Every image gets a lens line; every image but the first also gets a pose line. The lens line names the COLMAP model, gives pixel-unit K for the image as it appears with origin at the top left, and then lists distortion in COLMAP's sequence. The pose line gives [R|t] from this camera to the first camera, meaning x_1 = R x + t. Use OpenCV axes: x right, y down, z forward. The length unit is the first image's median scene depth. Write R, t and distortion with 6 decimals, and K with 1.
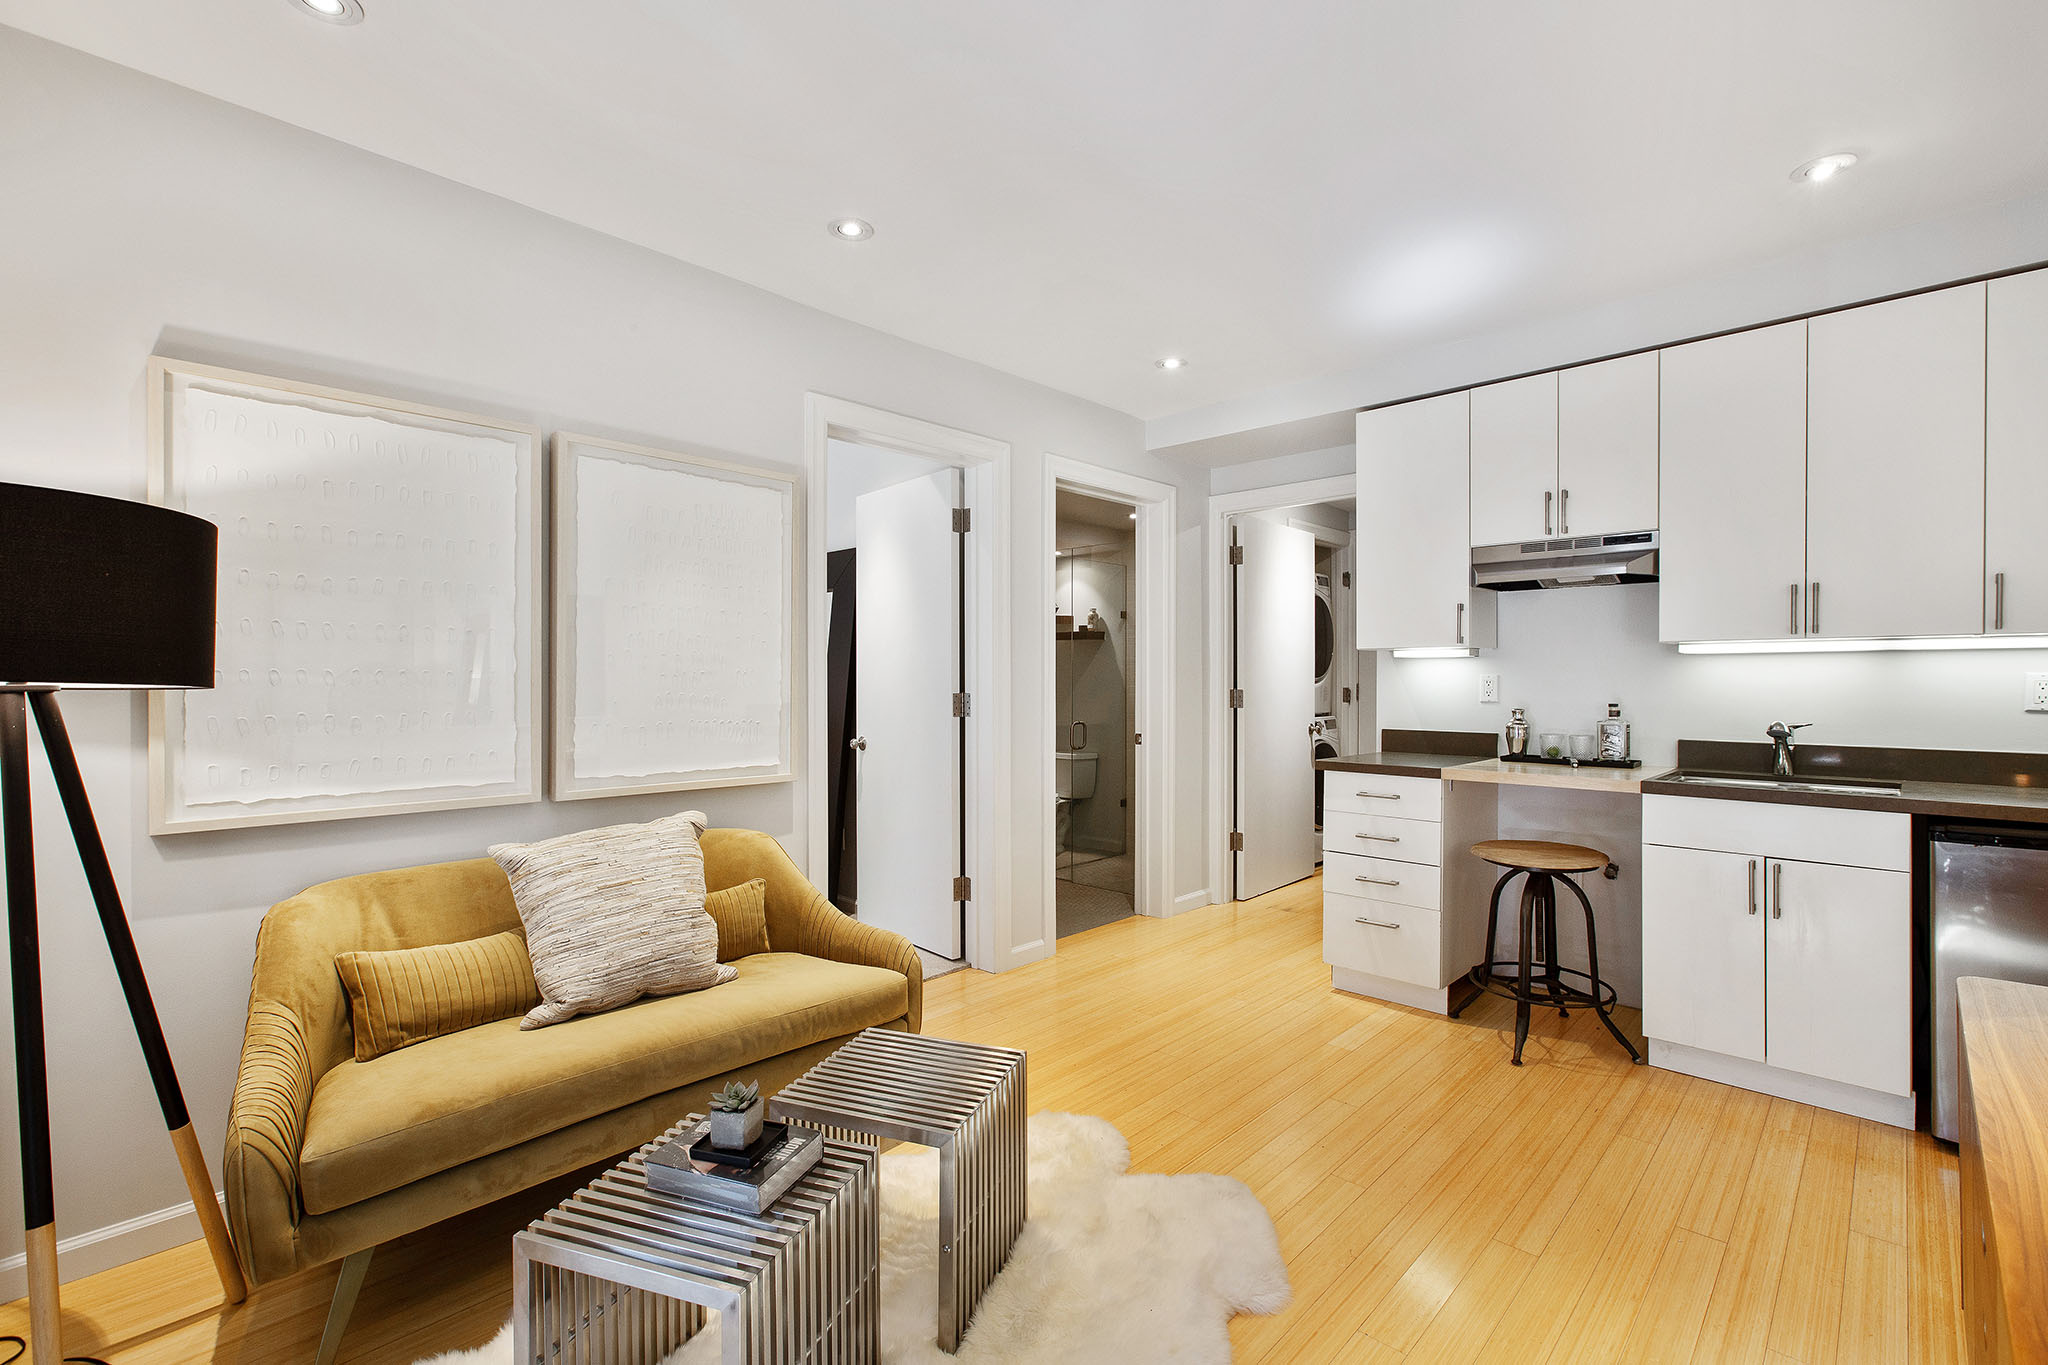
lens RADIAL K [[950.2, 0, 1029.1], [0, 950.2, 675.3], [0, 0, 1]] dist [-0.054116, 0.023482]
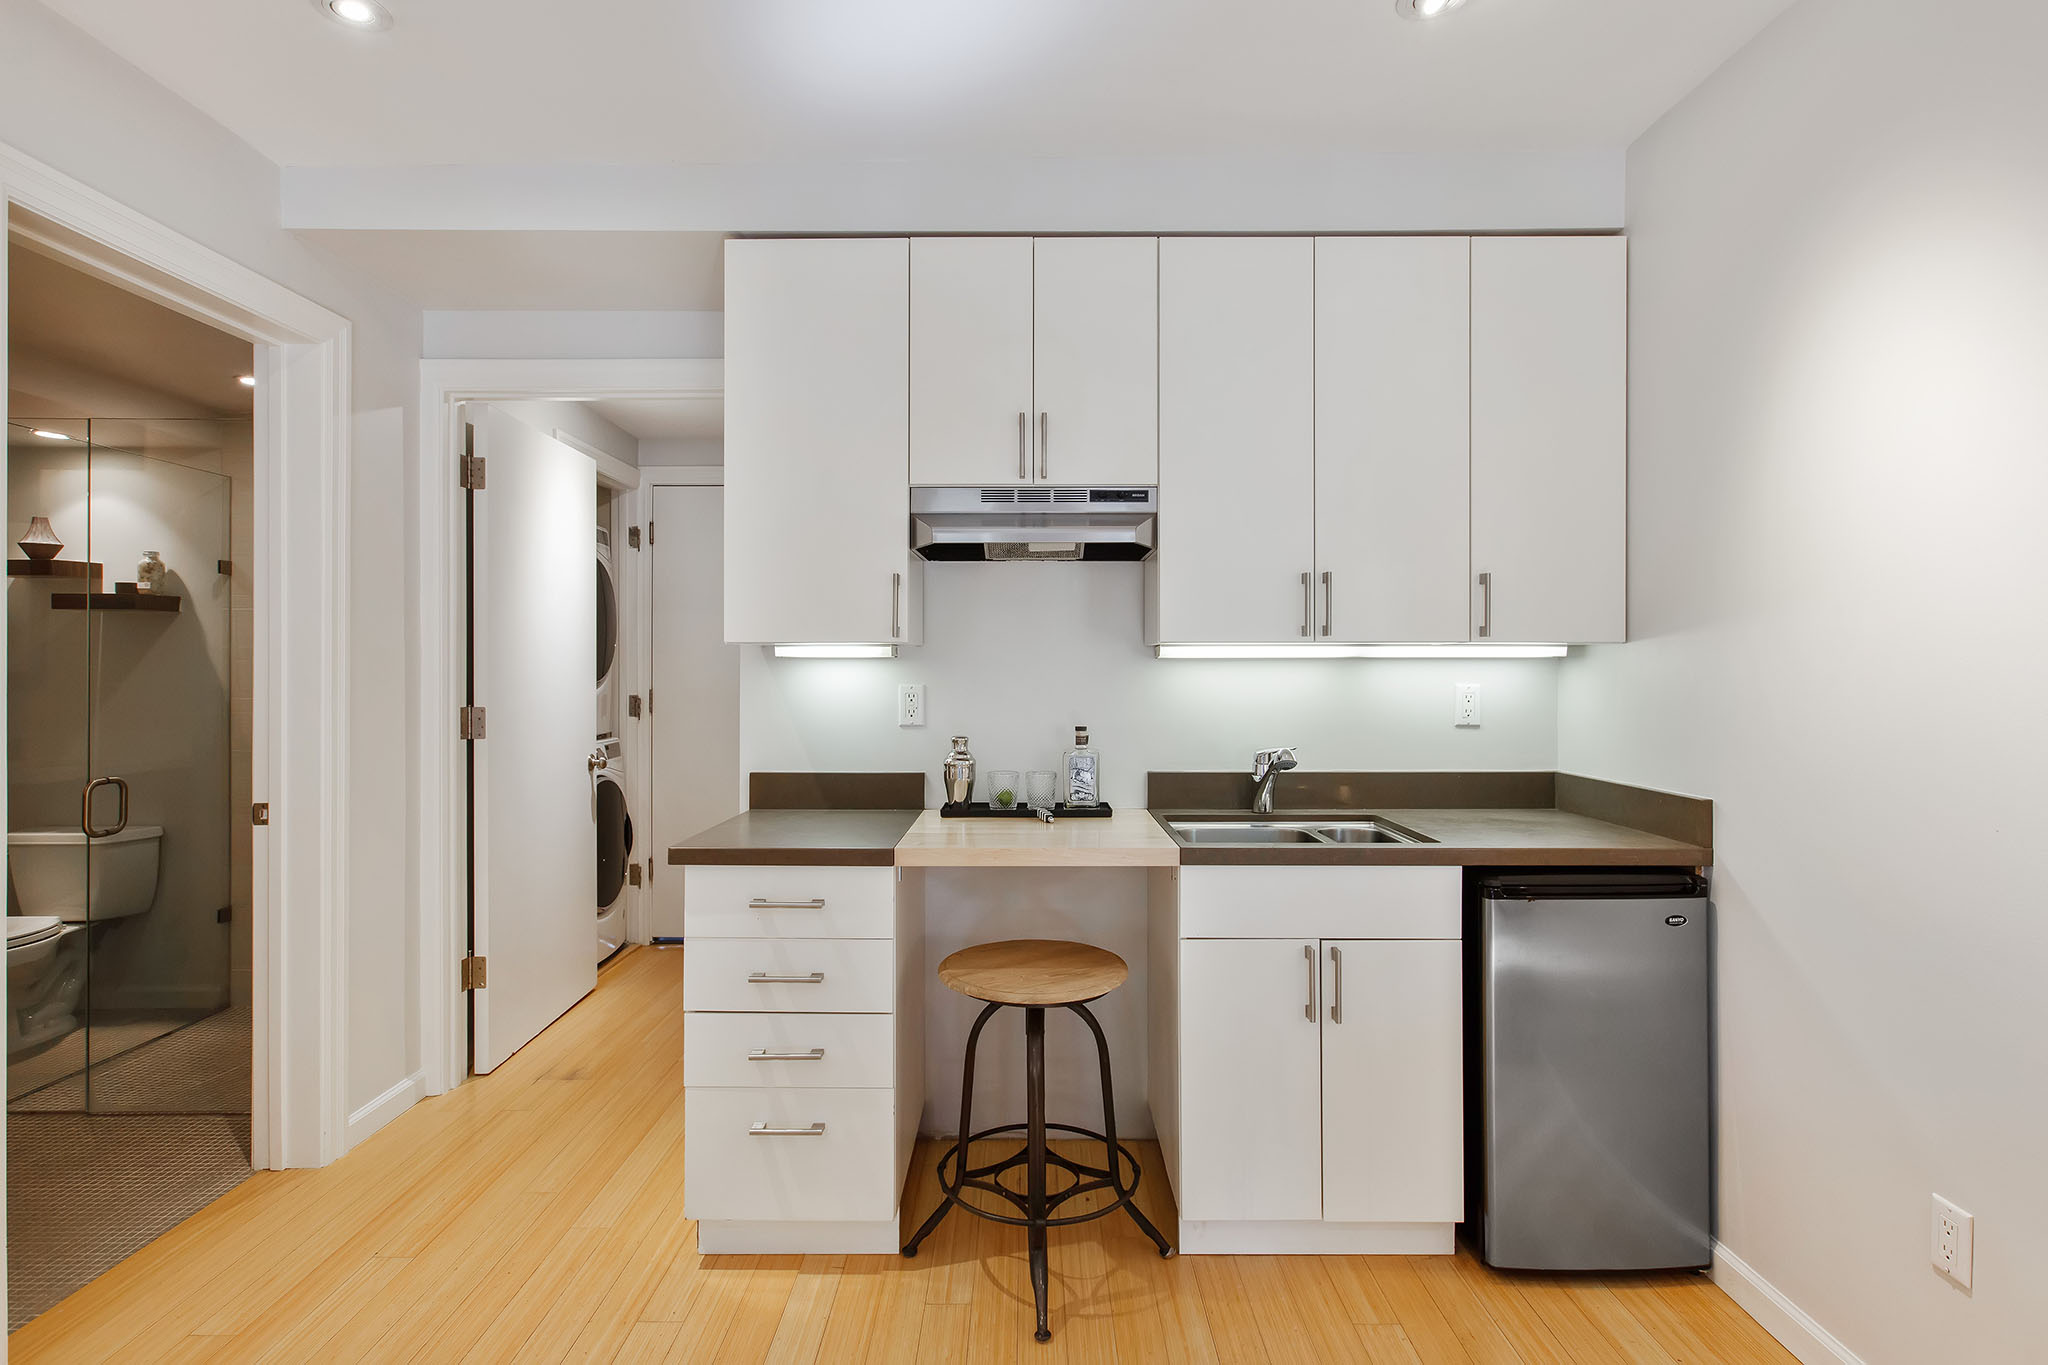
lens RADIAL K [[1044.6, 0, 1031.0], [0, 1044.6, 675.5], [0, 0, 1]] dist [-0.016154, 0.020167]
pose [[0.728990, -0.001383, 0.684523, 0.046449], [-0.004564, 0.999966, 0.006881, -0.013555], [-0.684509, -0.008140, 0.728959, 0.423960]]
